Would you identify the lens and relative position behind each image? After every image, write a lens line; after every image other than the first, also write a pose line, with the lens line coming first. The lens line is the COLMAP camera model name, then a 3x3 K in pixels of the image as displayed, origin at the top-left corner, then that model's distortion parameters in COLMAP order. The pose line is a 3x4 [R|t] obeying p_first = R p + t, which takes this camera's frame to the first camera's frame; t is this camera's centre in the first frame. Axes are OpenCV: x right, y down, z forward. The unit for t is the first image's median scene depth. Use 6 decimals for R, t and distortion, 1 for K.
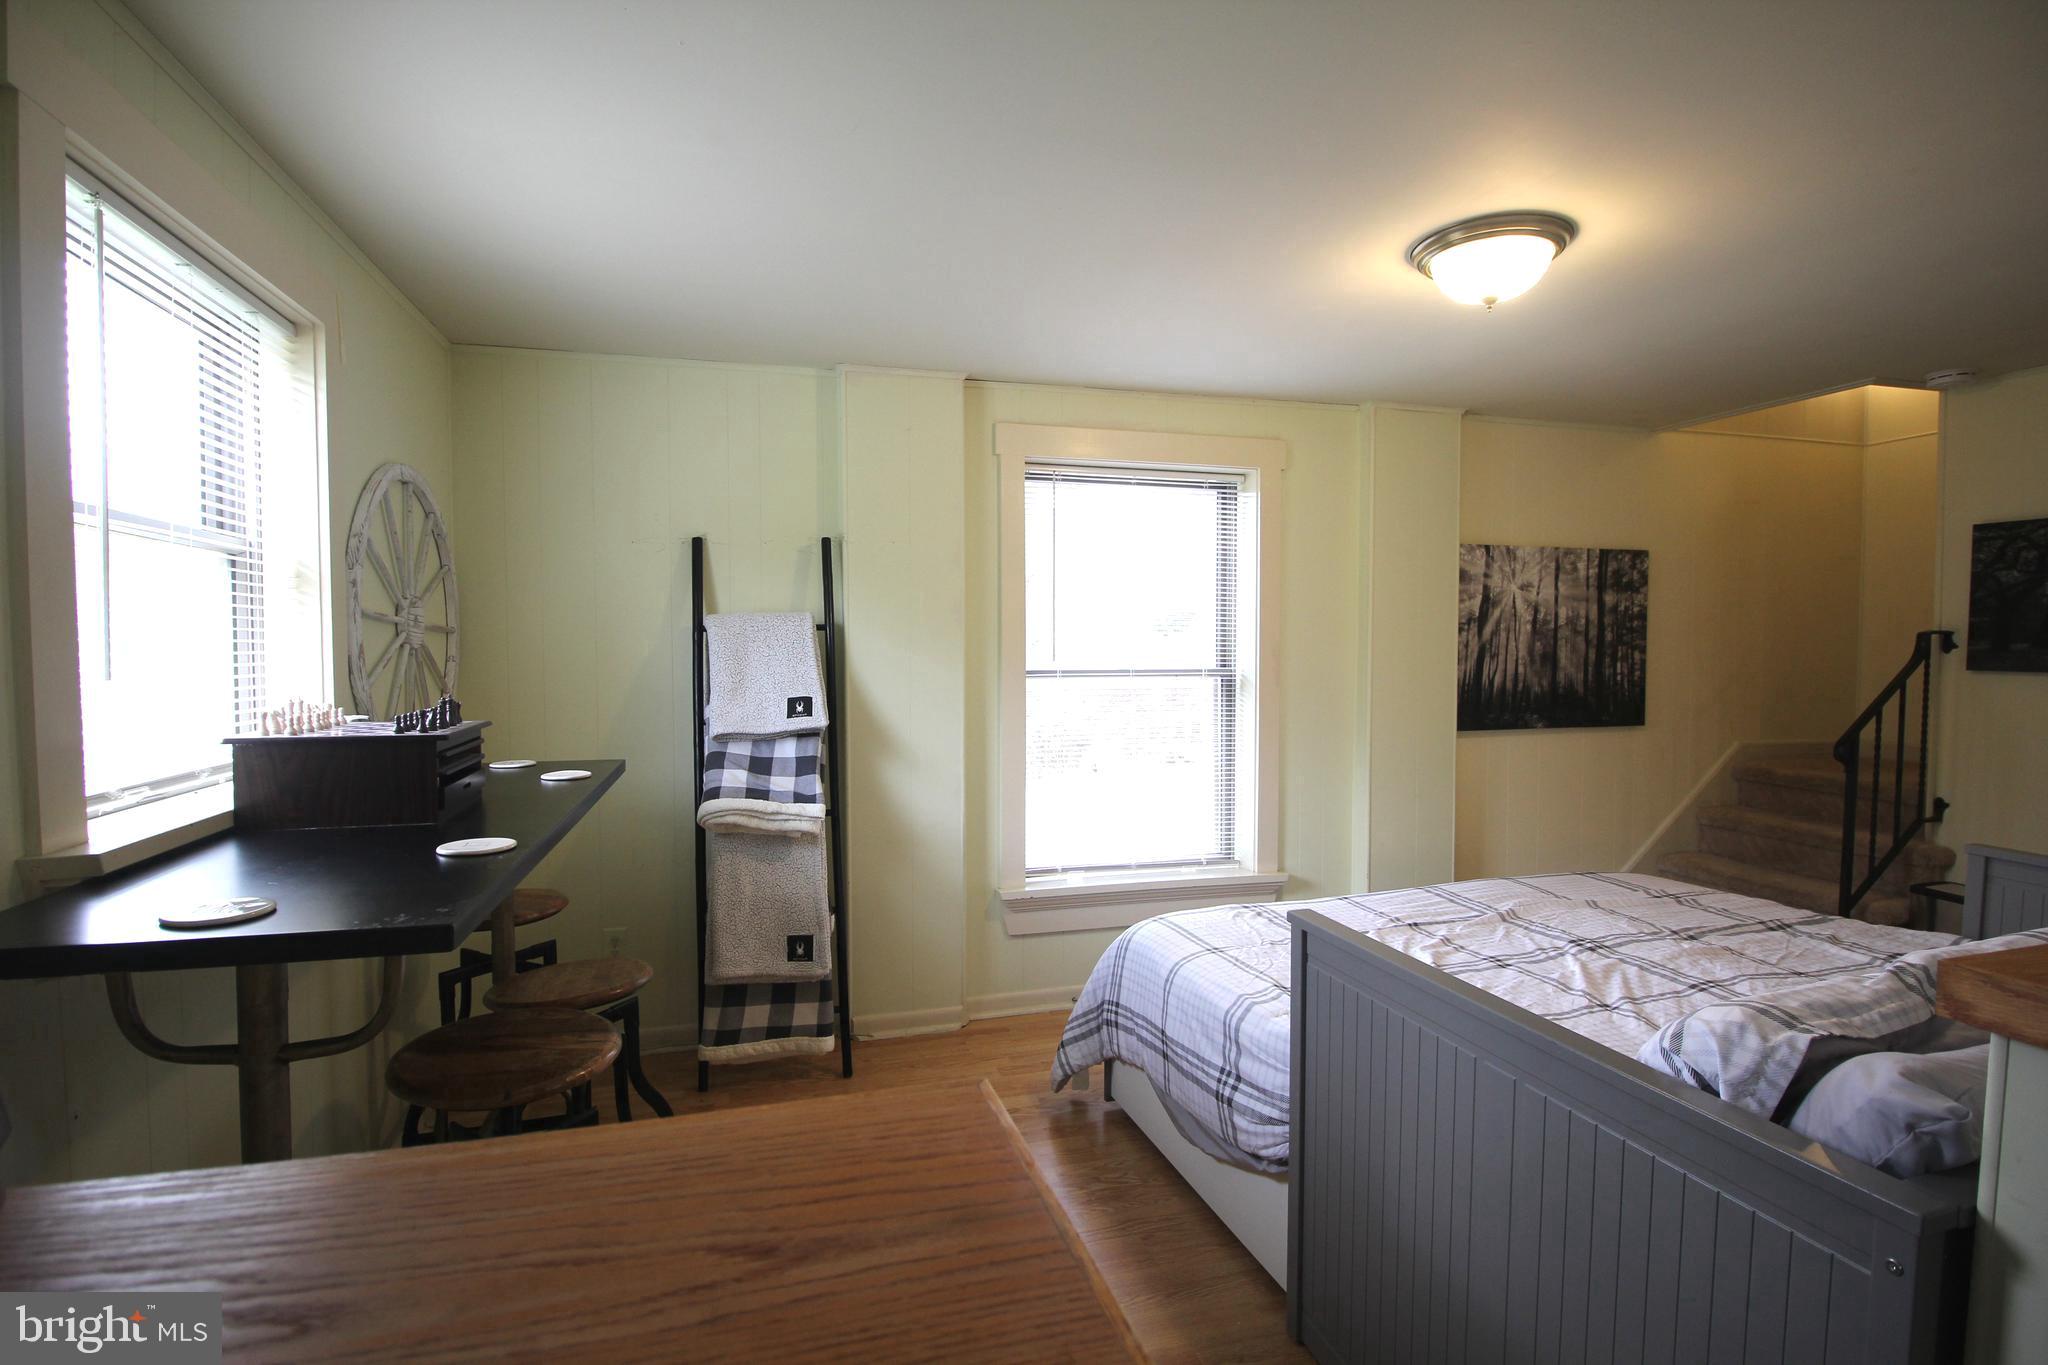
lens RADIAL K [[952.5, 0, 1024.0], [0, 952.5, 682.5], [0, 0, 1]] dist [-0.003904, -0.000889]
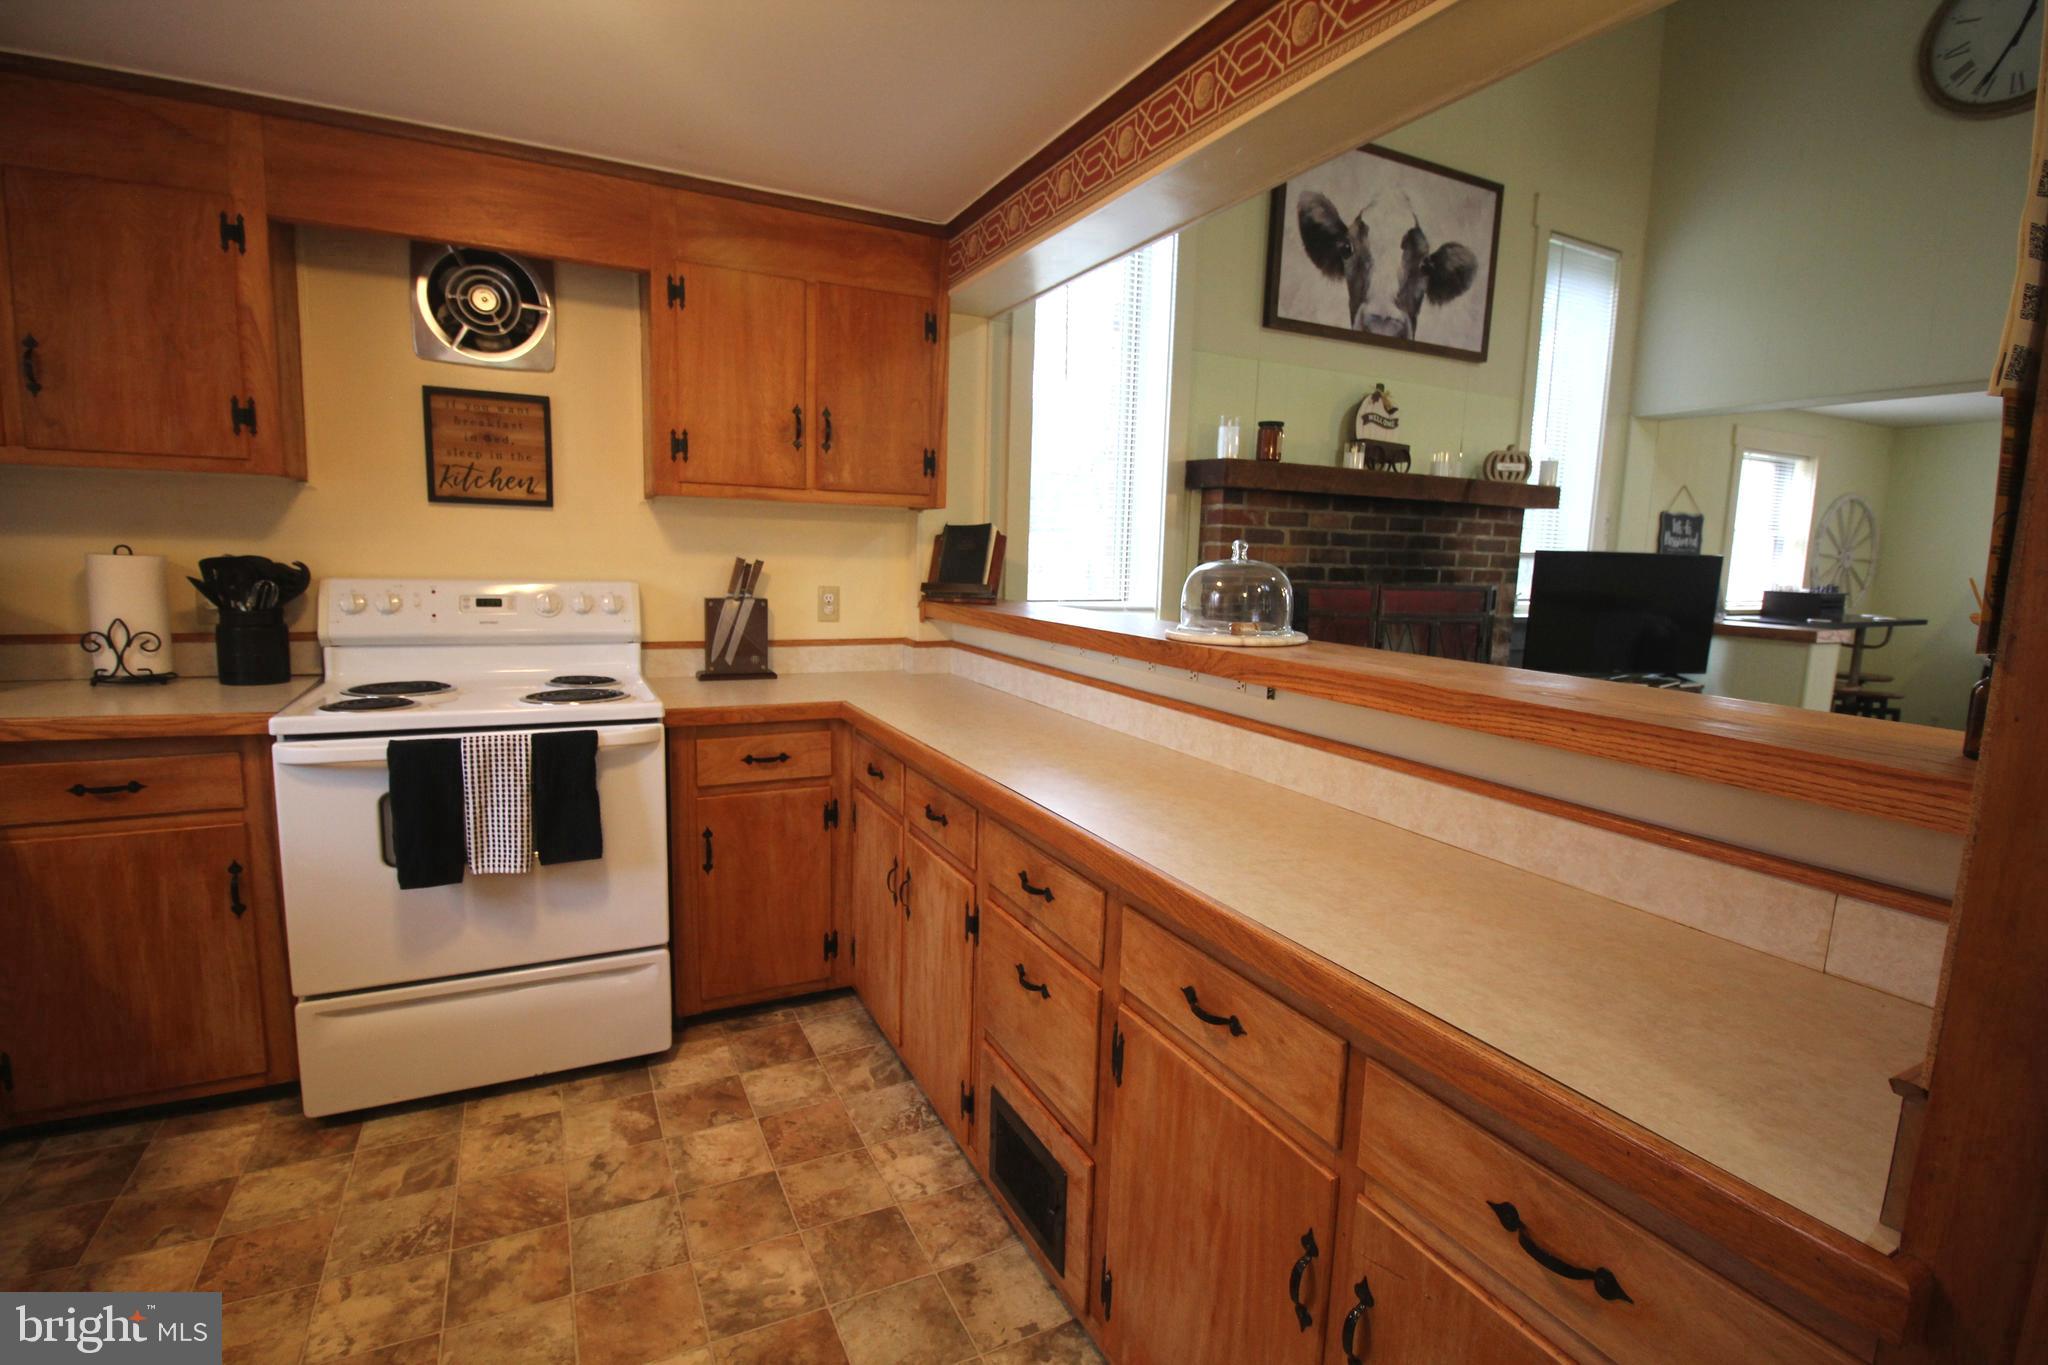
lens RADIAL K [[952.5, 0, 1024.0], [0, 952.5, 682.5], [0, 0, 1]] dist [-0.003904, -0.000889]
pose [[0.187233, 0.136492, -0.972787, 1.216145], [-0.060413, 0.990025, 0.127283, 0.063148], [0.980456, 0.034938, 0.193611, -1.354487]]
